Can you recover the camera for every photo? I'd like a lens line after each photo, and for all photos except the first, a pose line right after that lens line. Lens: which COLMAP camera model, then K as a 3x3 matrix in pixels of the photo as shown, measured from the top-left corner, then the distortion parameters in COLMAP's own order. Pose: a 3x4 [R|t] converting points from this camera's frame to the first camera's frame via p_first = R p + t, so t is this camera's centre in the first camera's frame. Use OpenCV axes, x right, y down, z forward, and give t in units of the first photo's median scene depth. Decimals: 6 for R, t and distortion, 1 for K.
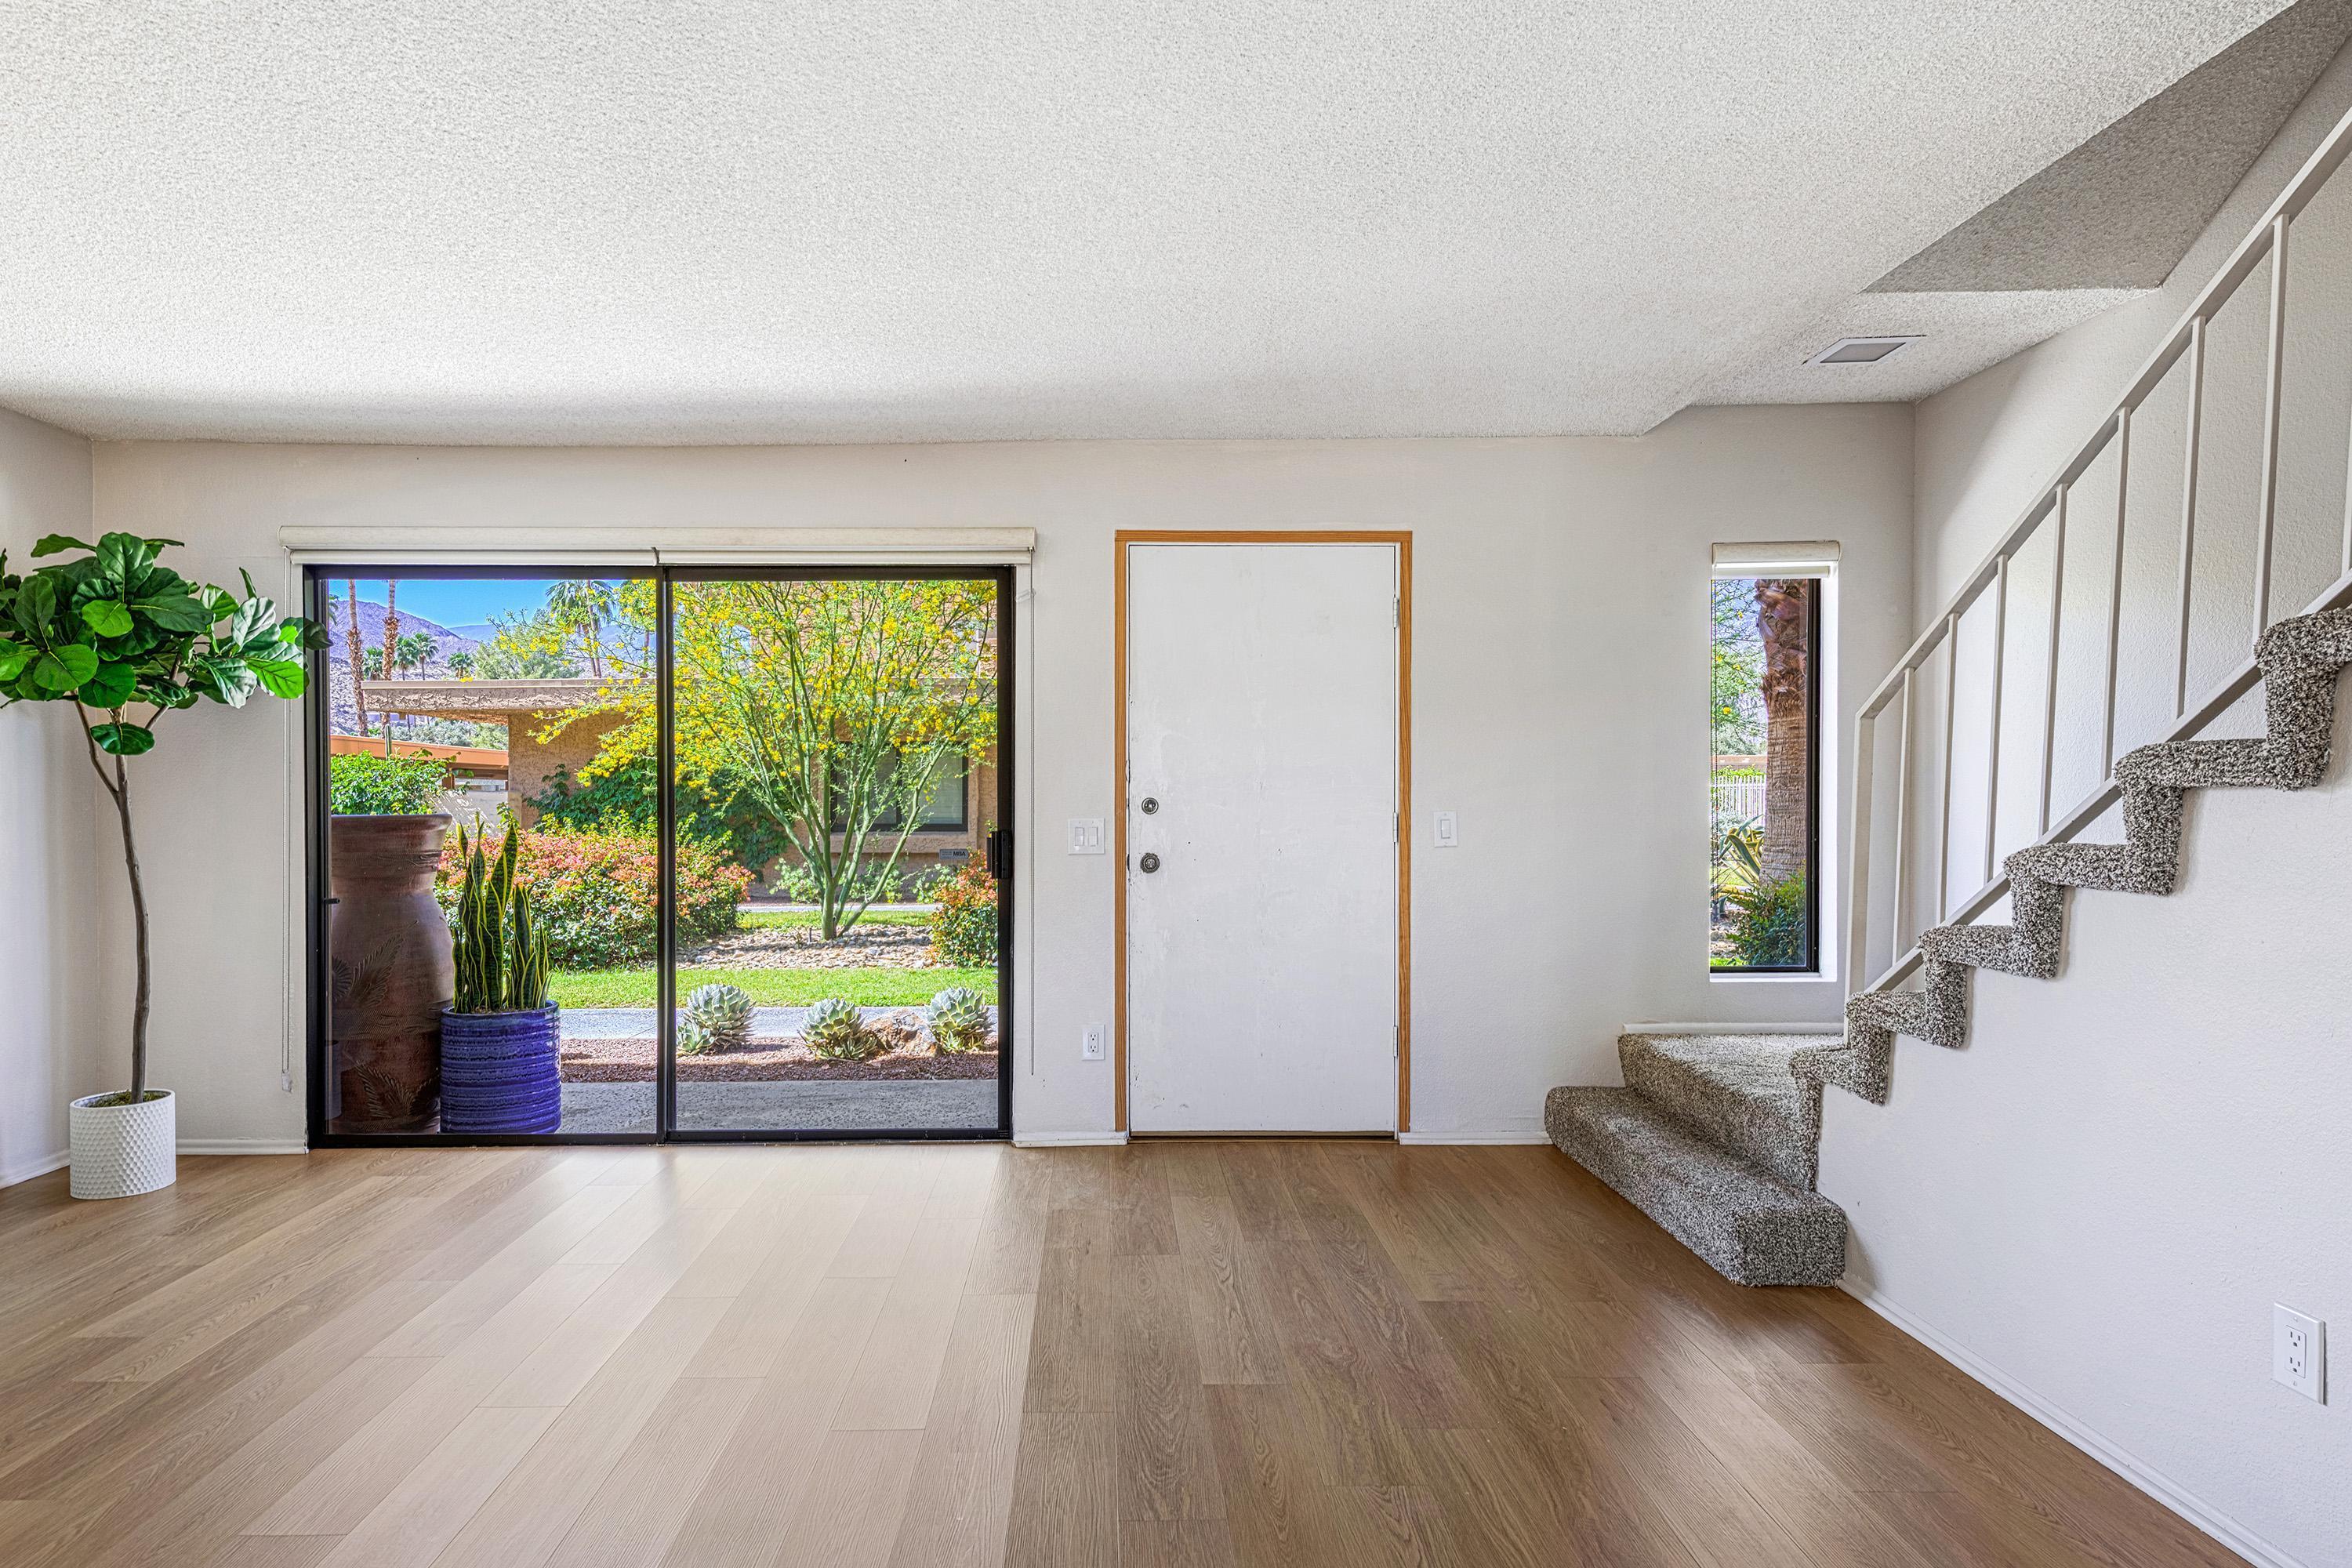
lens RADIAL K [[1333.7, 0, 1104.1], [0, 1333.7, 820.2], [0, 0, 1]] dist [0.042492, 0.000112]
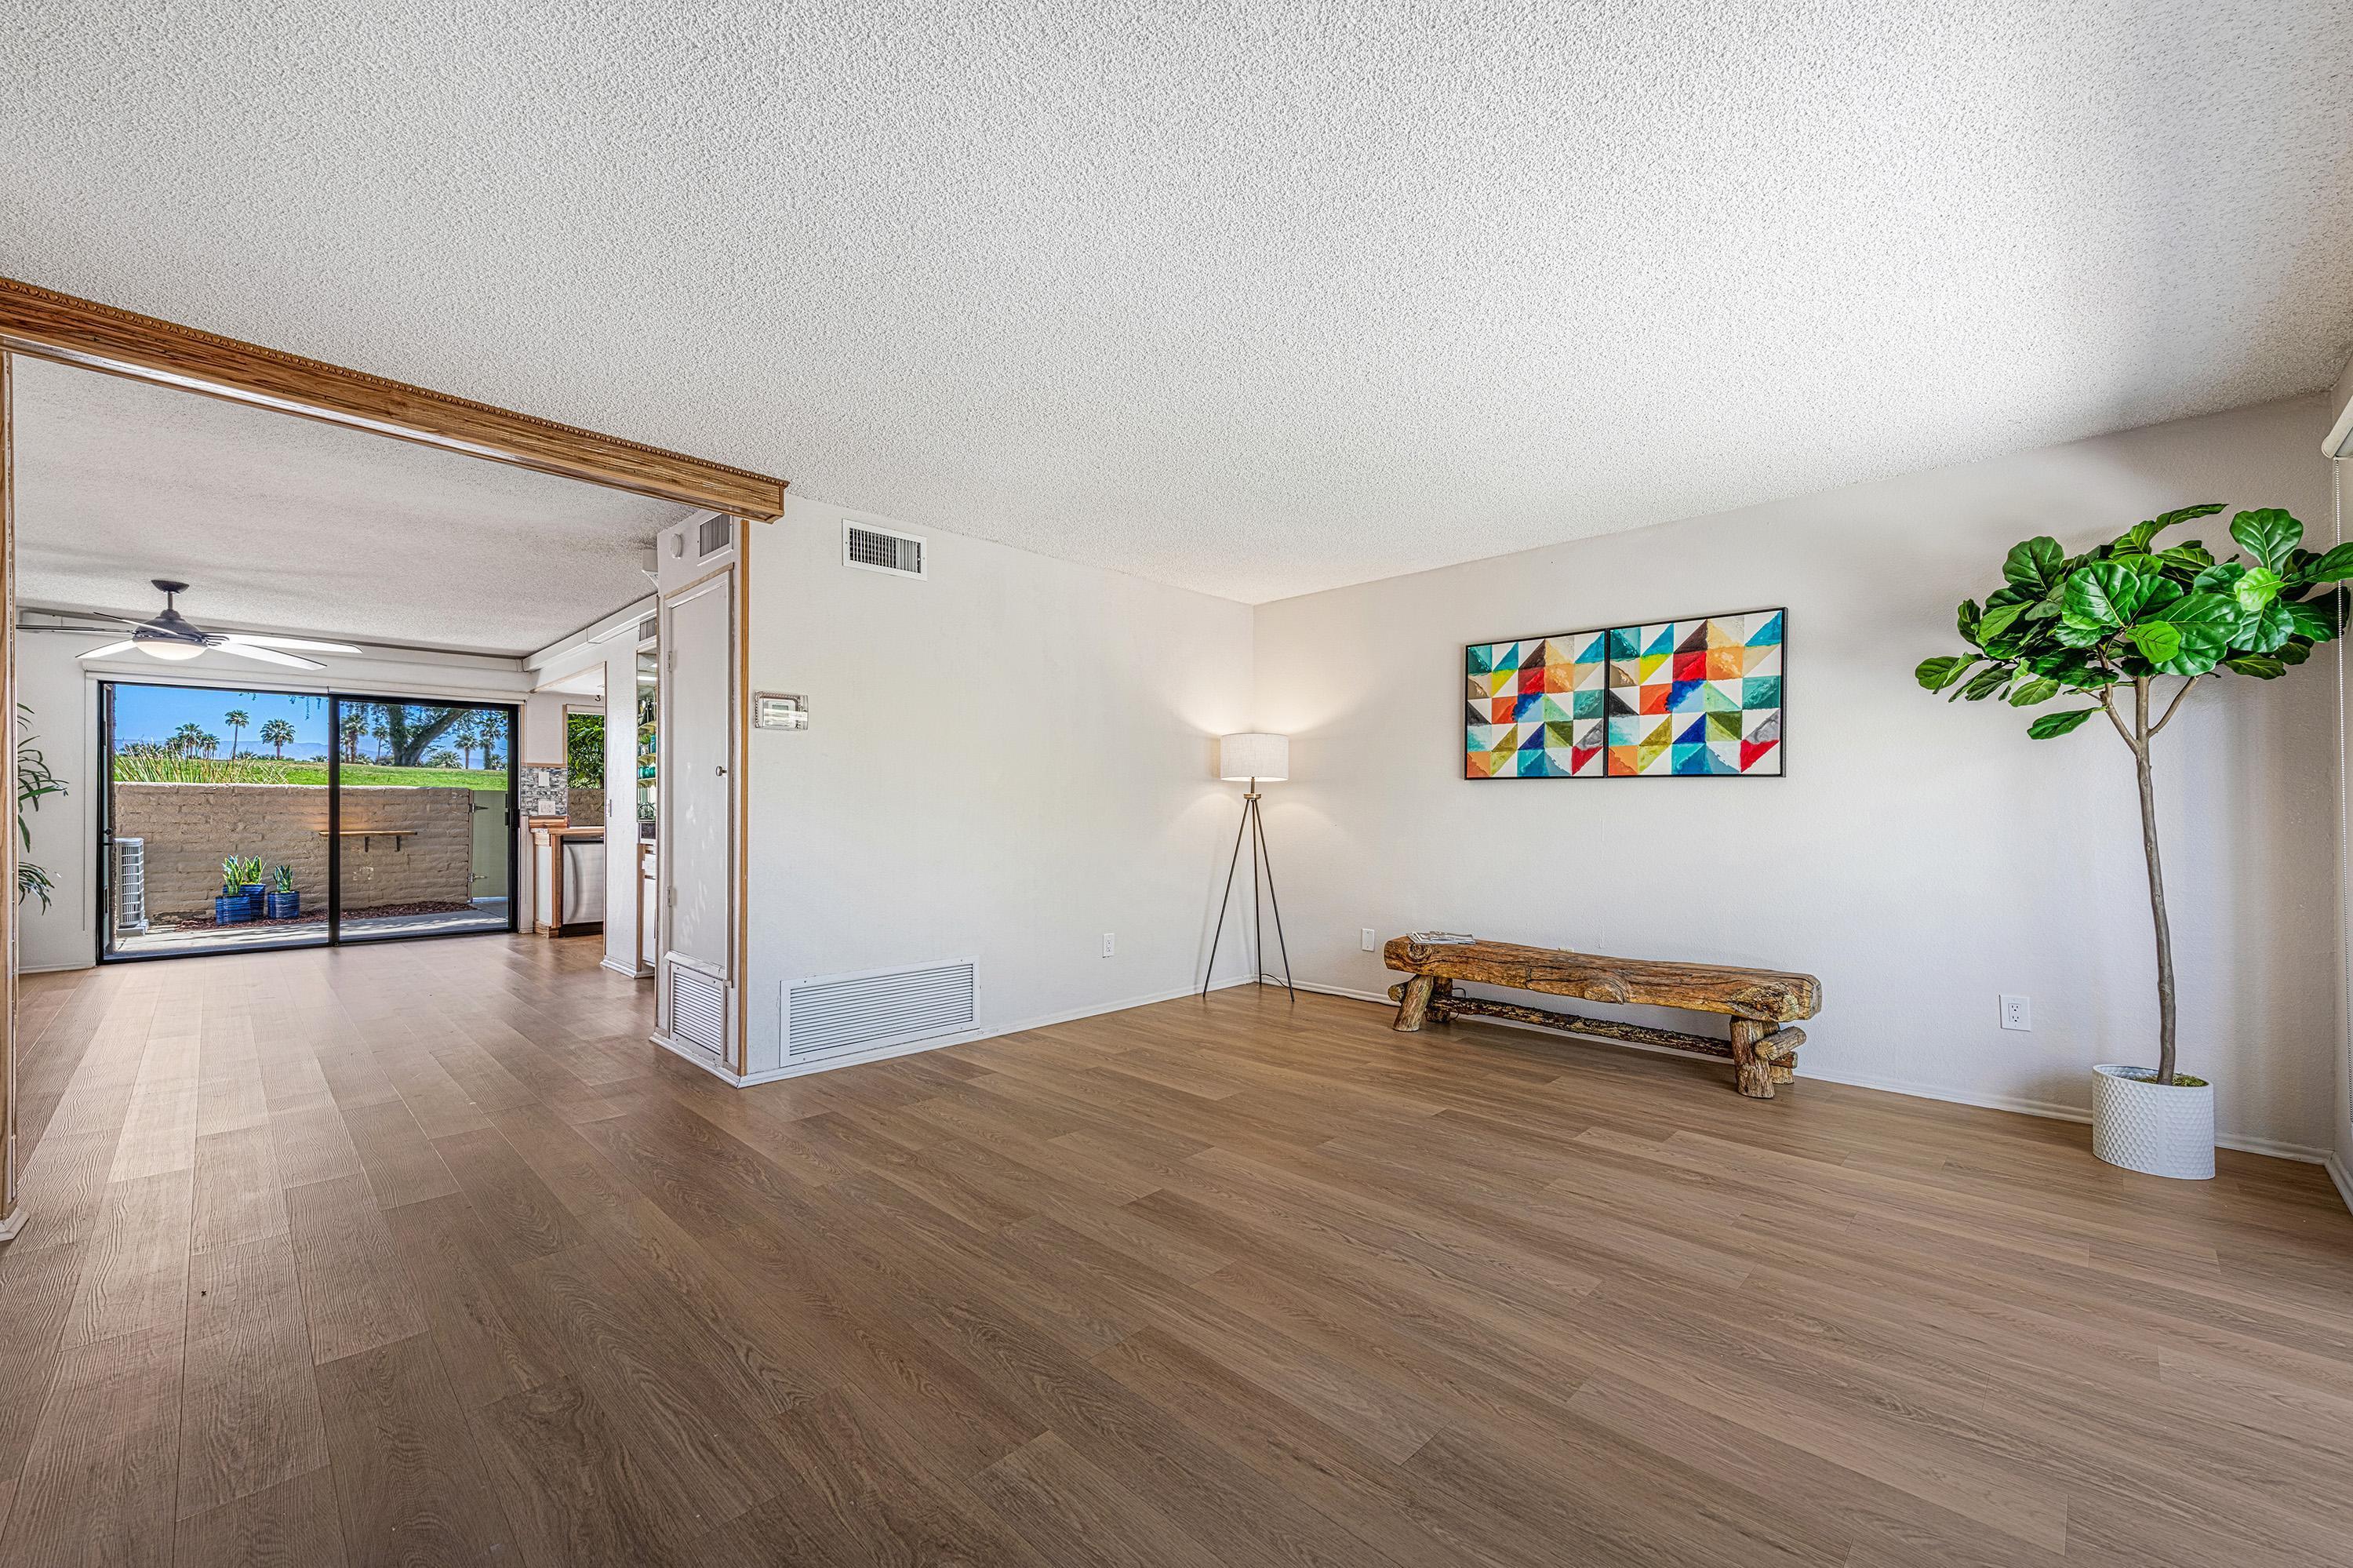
lens RADIAL K [[947.8, 0, 1189.6], [0, 947.8, 796.0], [0, 0, 1]] dist [0.014918, -0.003817]
pose [[-0.704395, -0.008492, -0.709757, 0.251978], [-0.011636, 0.999932, -0.000415, 0.001820], [0.709712, 0.007967, -0.704447, 0.830498]]
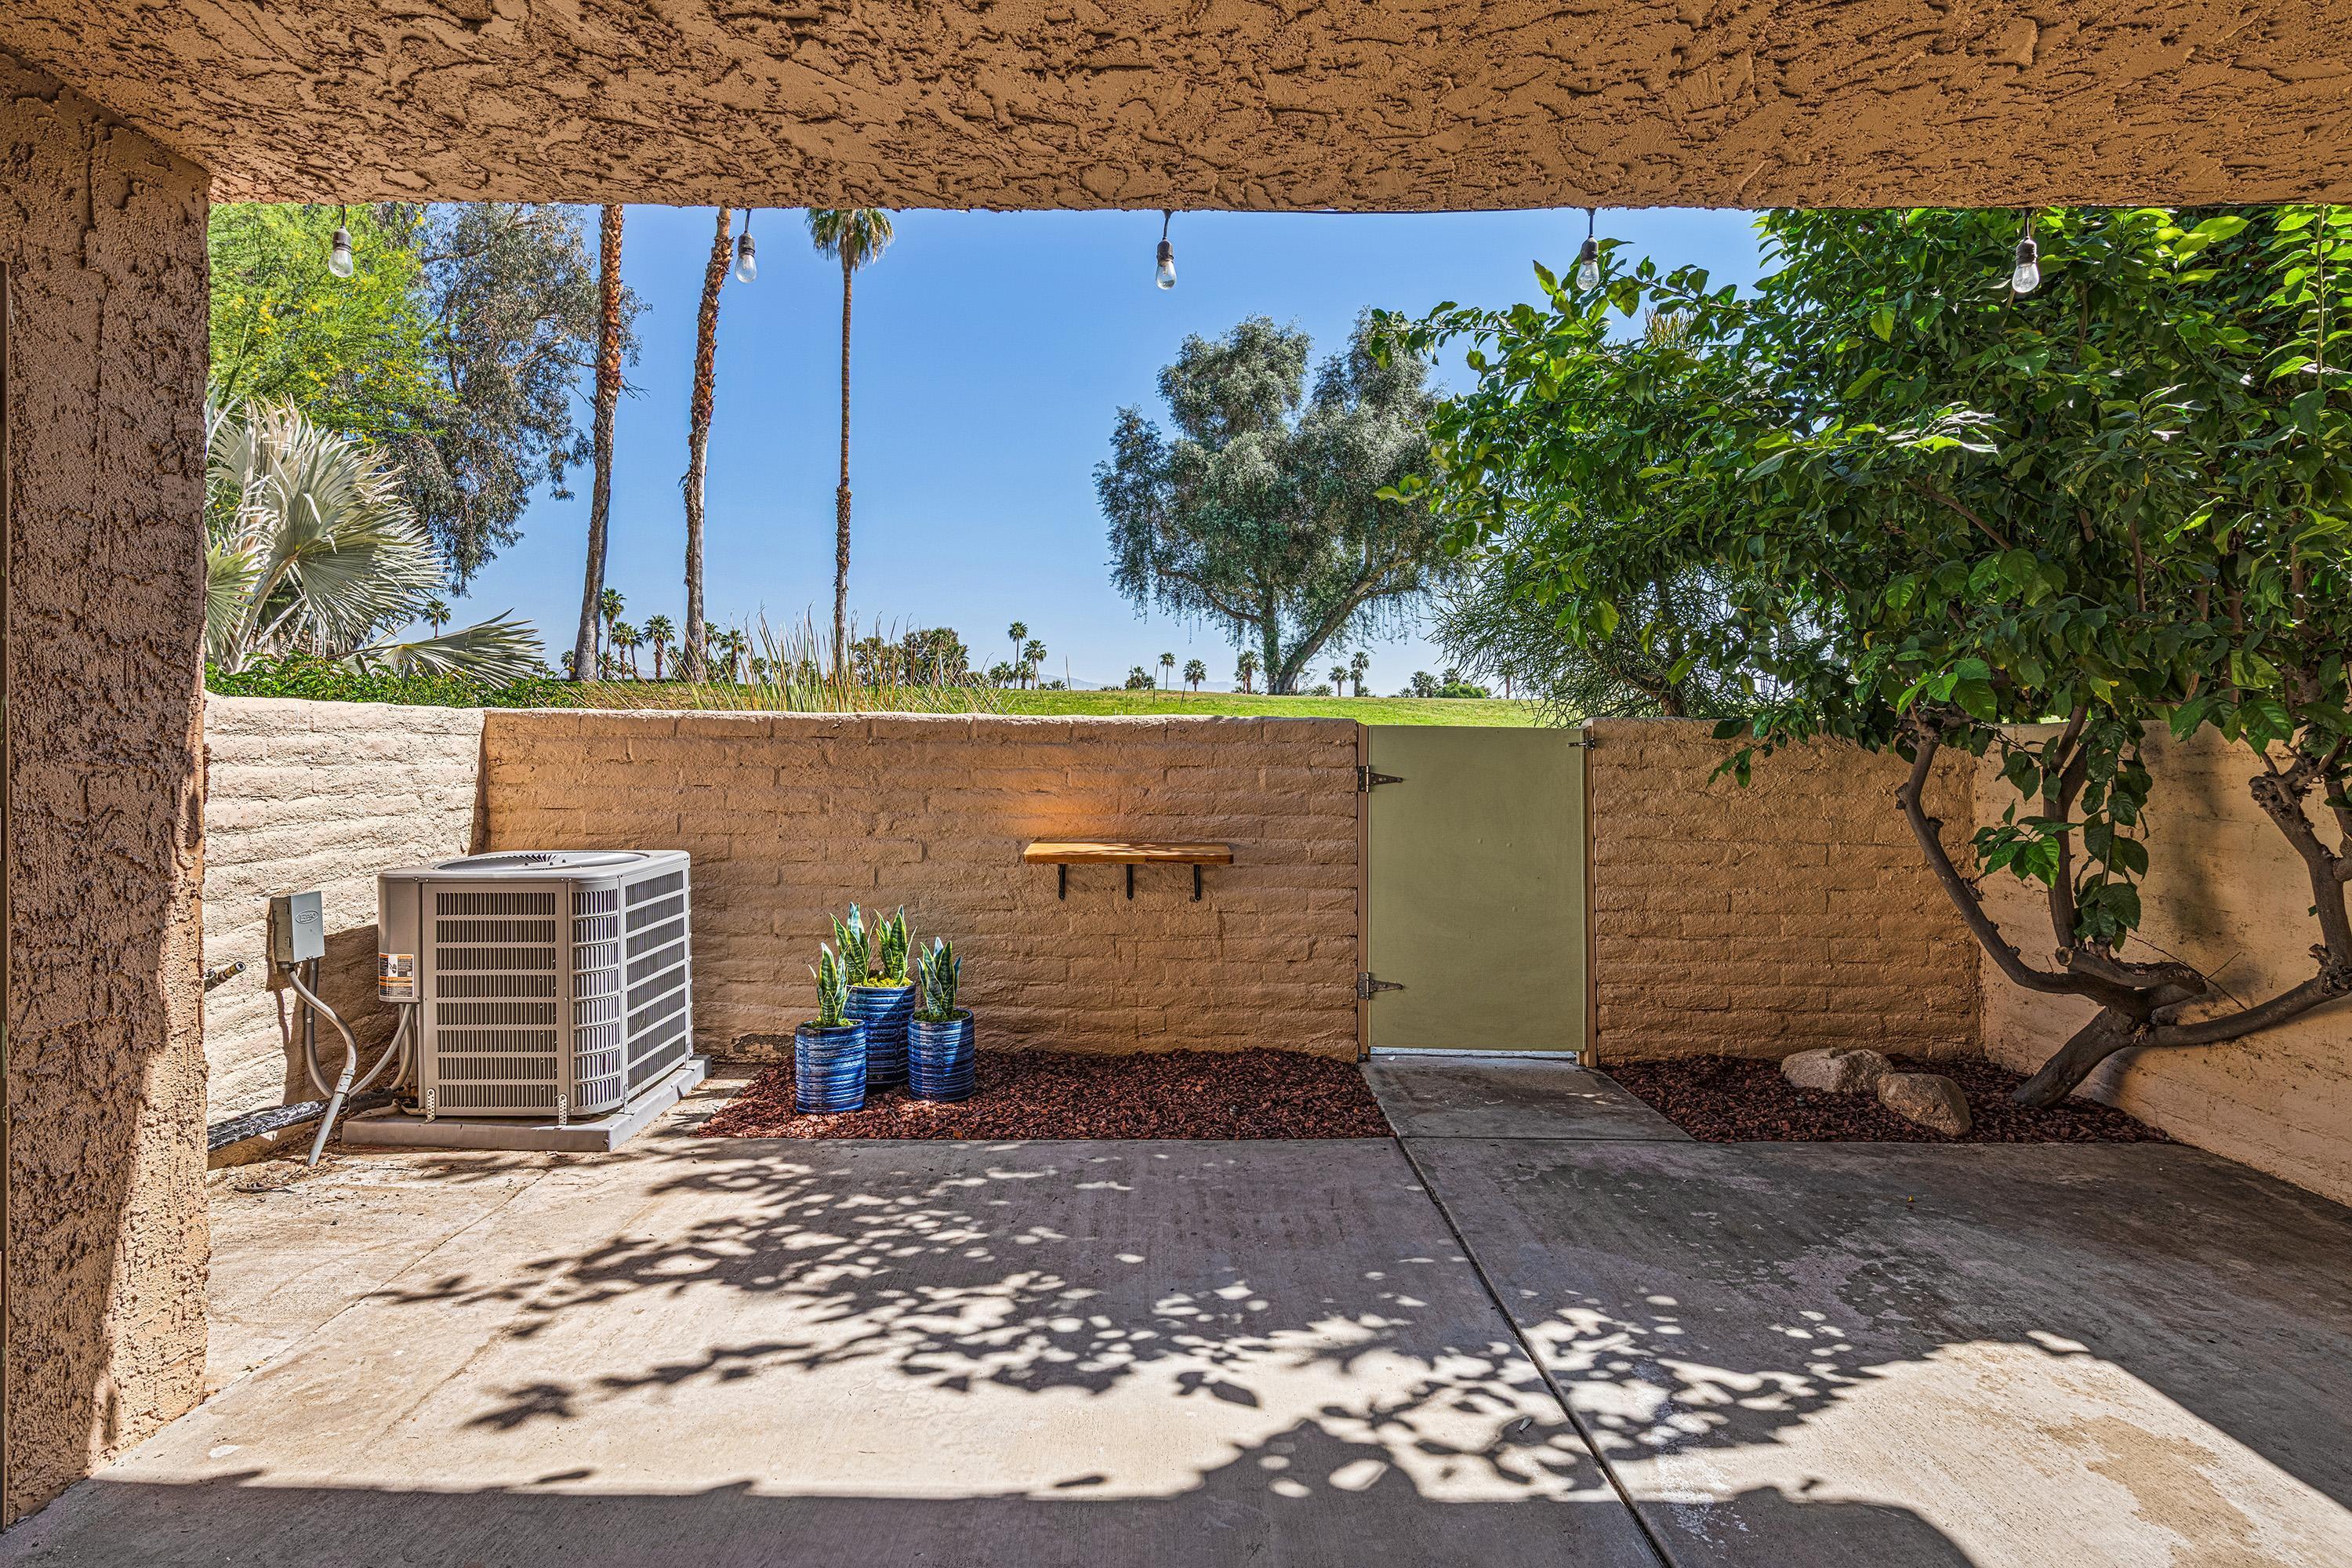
lens RADIAL K [[1207.0, 0, 1115.8], [0, 1207.0, 715.0], [0, 0, 1]] dist [0.017613, -0.008785]
pose [[-0.999122, -0.007084, 0.041287, -0.015401], [-0.007326, 0.999957, -0.005704, 0.005118], [-0.041245, -0.006002, -0.999131, -1.154292]]
